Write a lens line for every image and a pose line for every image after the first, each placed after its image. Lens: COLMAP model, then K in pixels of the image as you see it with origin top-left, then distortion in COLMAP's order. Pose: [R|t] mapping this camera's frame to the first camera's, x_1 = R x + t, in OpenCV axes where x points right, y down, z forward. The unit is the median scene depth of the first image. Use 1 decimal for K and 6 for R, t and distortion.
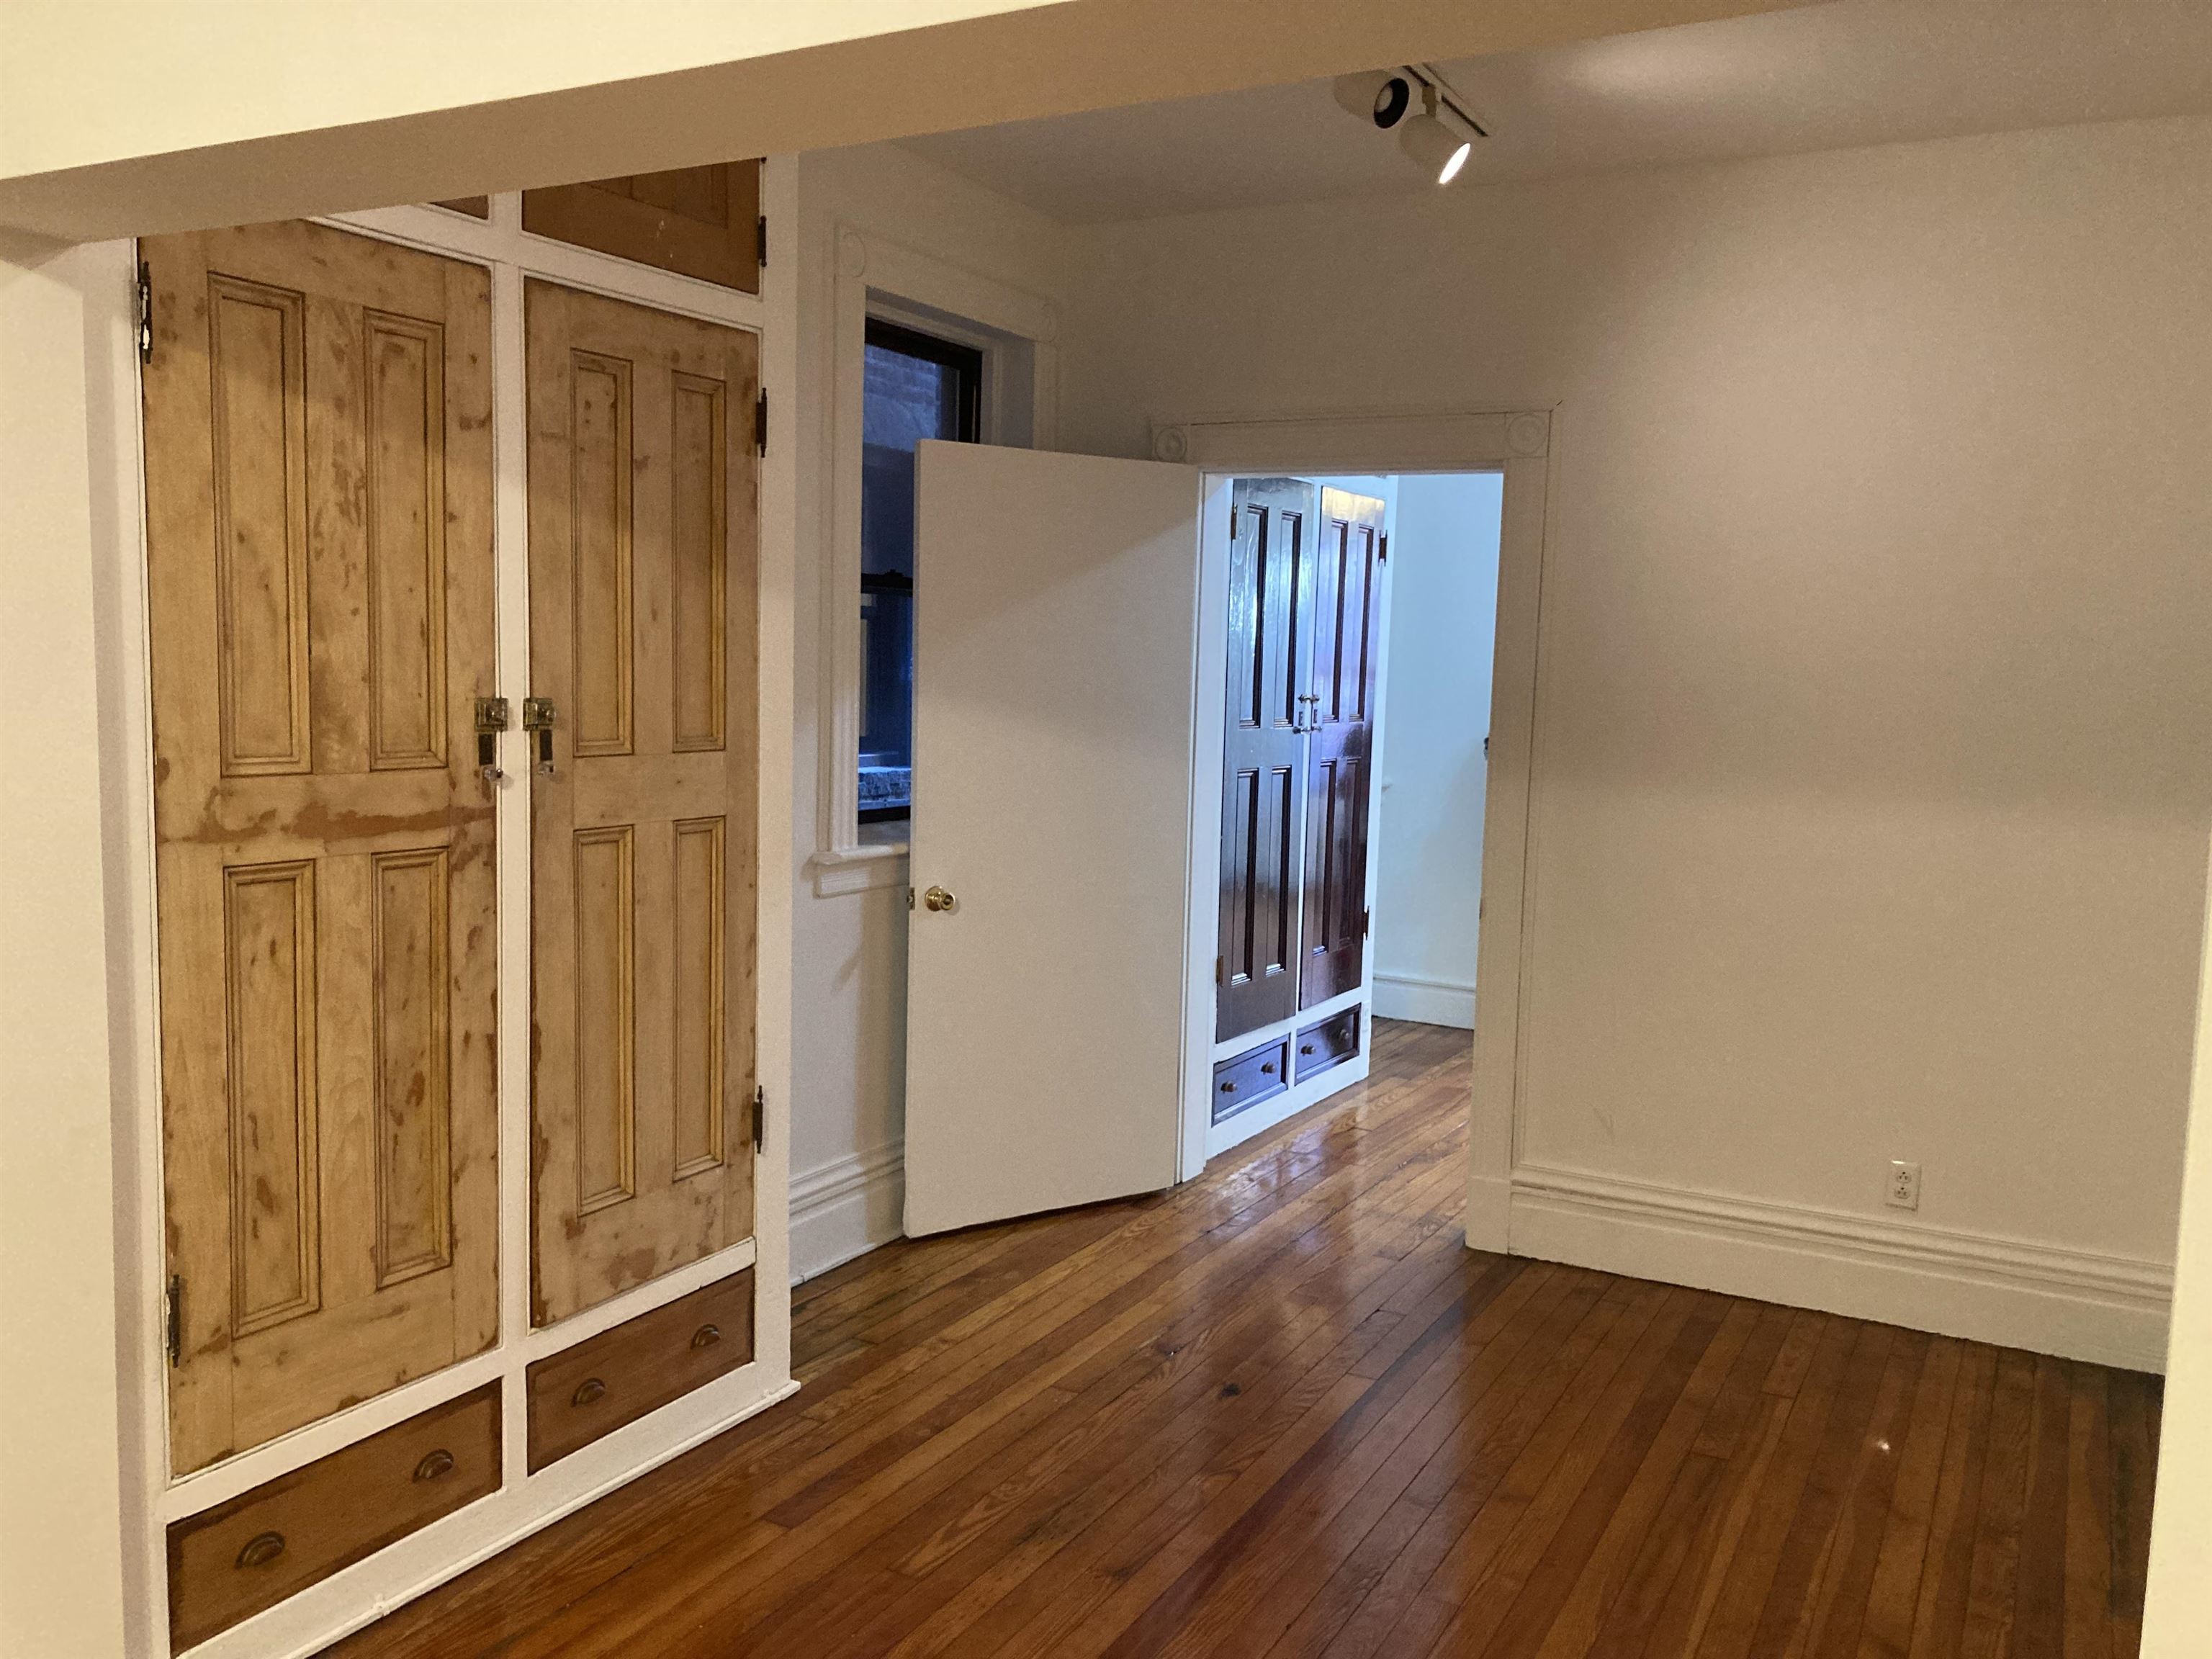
lens RADIAL K [[1820.6, 0, 1105.9], [0, 1820.6, 833.5], [0, 0, 1]] dist [-0.001789, 0.018642]
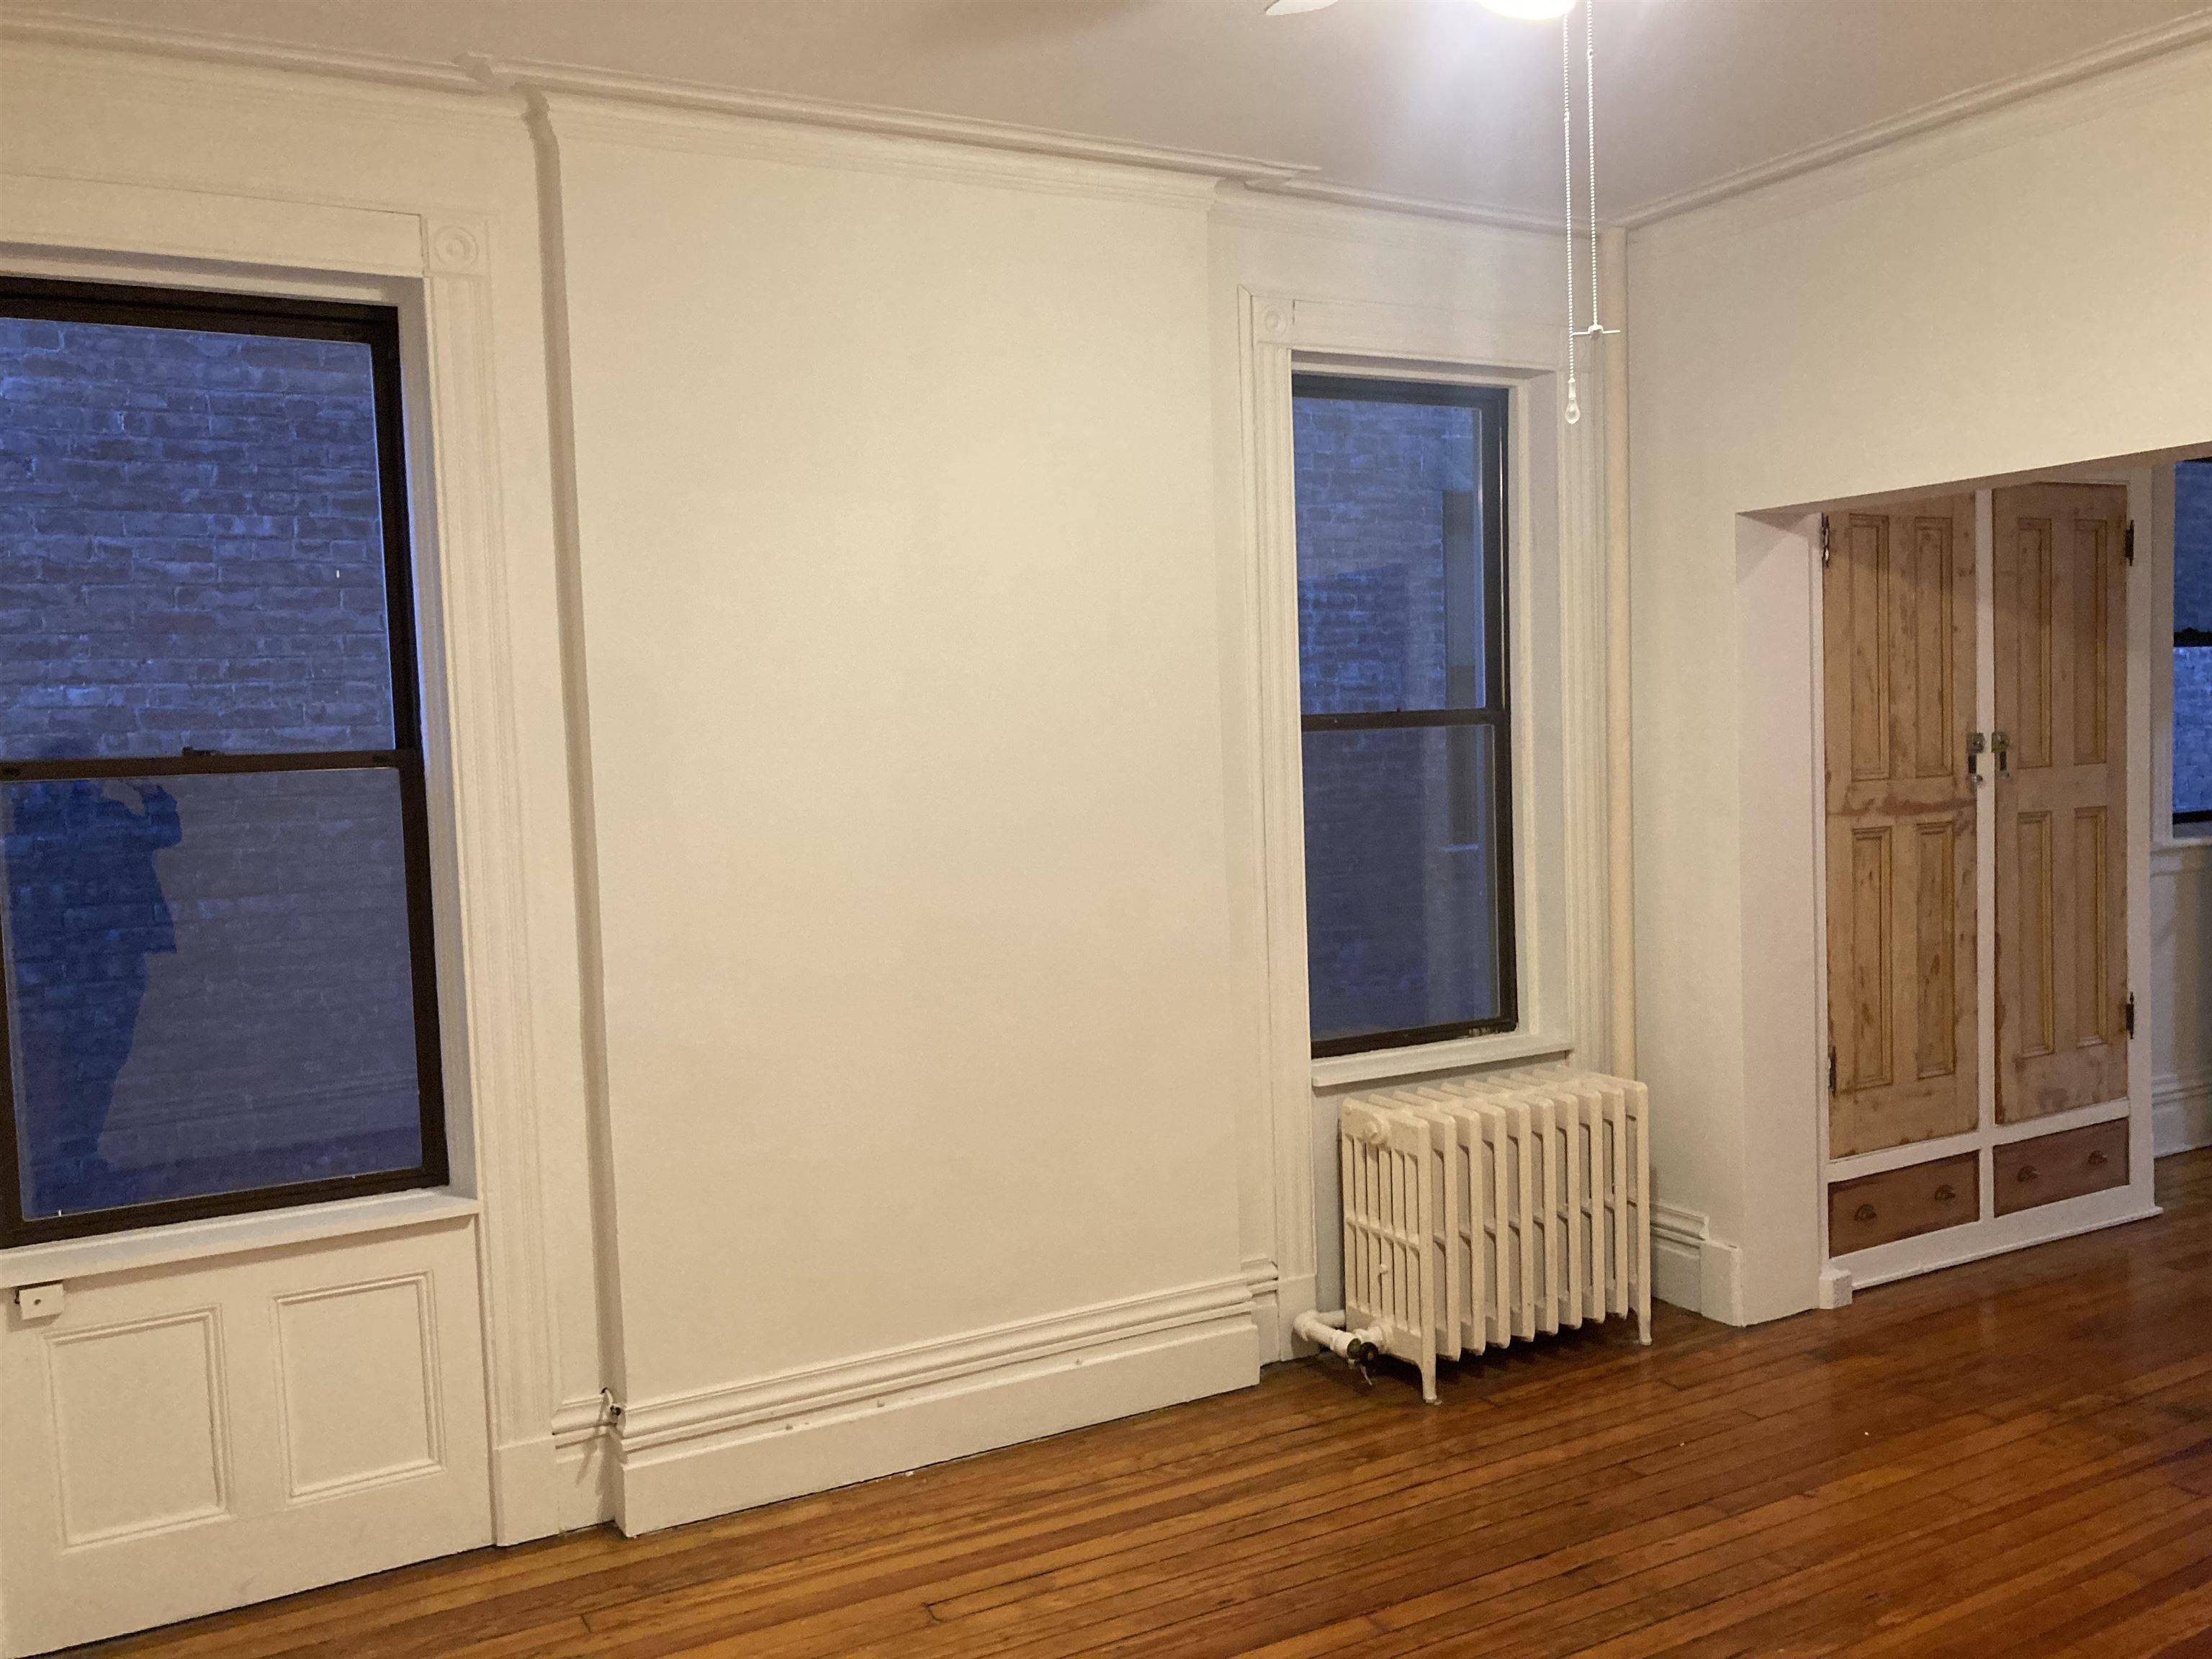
lens RADIAL K [[1820.6, 0, 1106.3], [0, 1820.6, 832.9], [0, 0, 1]] dist [-0.001789, 0.018642]
pose [[0.834936, -0.024079, -0.549819, -0.085080], [0.004790, 0.999323, -0.036490, 0.074037], [0.550326, 0.027833, 0.834486, -0.830246]]
